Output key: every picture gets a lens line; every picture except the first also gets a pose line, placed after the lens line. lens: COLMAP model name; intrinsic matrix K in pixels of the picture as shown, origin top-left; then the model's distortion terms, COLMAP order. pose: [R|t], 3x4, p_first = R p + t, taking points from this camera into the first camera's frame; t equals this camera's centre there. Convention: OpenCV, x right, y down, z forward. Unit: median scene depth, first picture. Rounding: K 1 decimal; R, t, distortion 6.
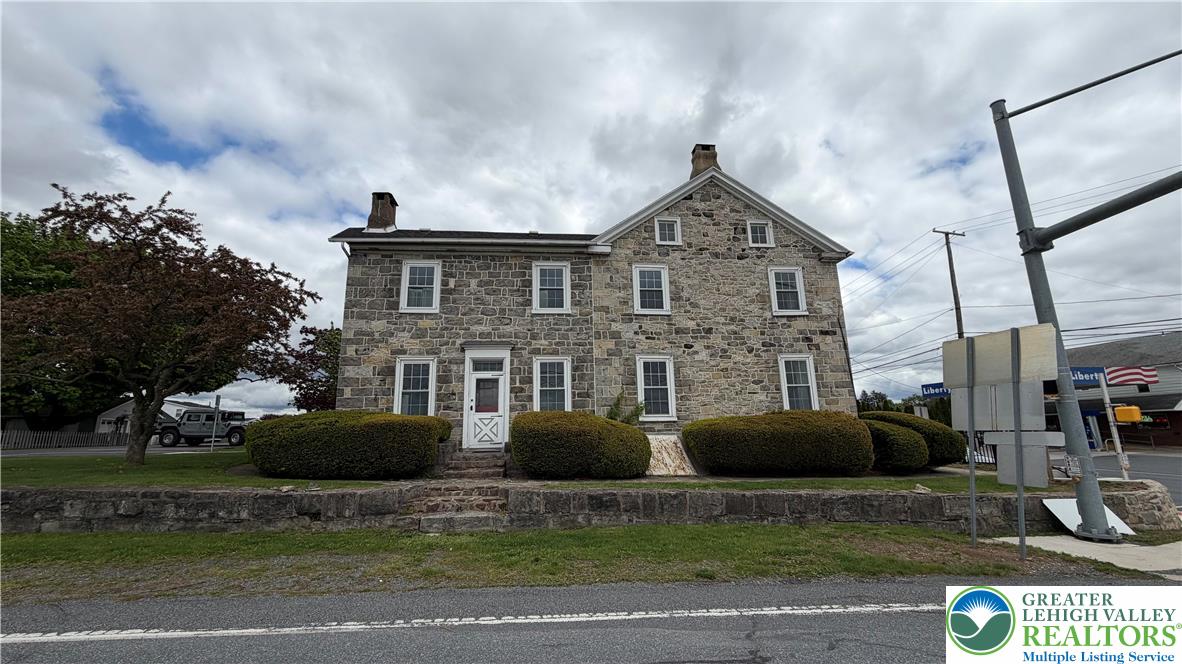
lens RADIAL K [[470.1, 0, 588.9], [0, 470.1, 334.3], [0, 0, 1]] dist [0.001644, 0.000195]
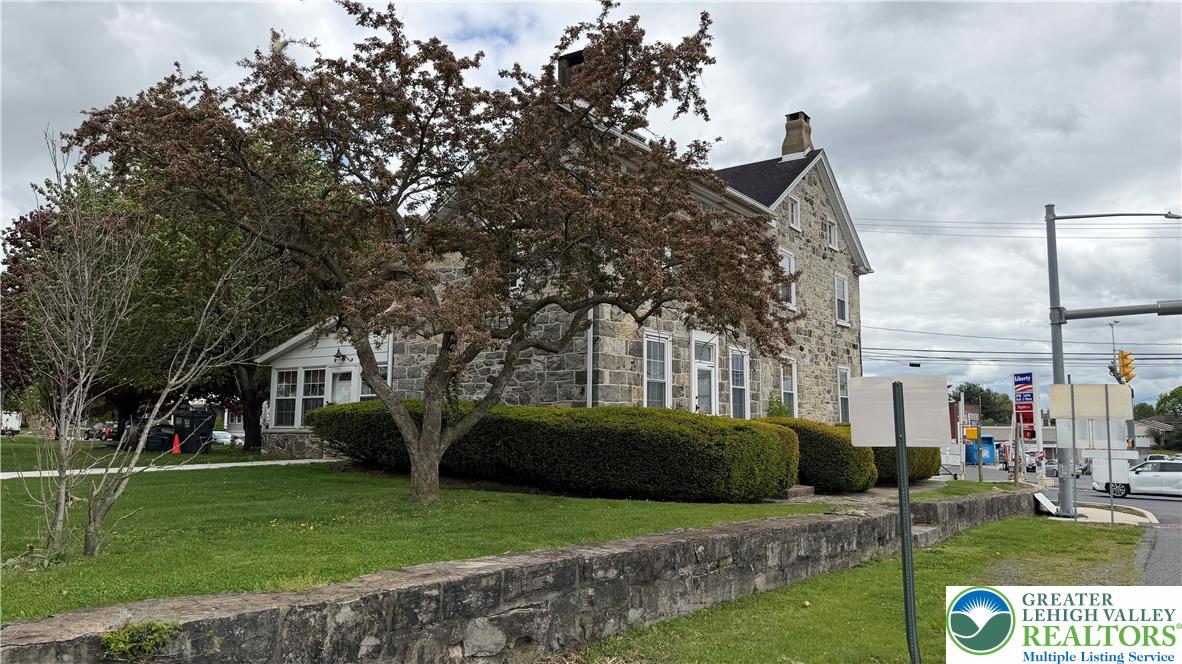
lens RADIAL K [[834.3, 0, 585.2], [0, 834.3, 326.7], [0, 0, 1]] dist [0.060365, -0.062614]
pose [[0.649025, 0.113122, 0.752310, -1.299409], [-0.179037, 0.983821, 0.006524, 0.049568], [-0.739400, -0.138926, 0.658777, 0.258019]]
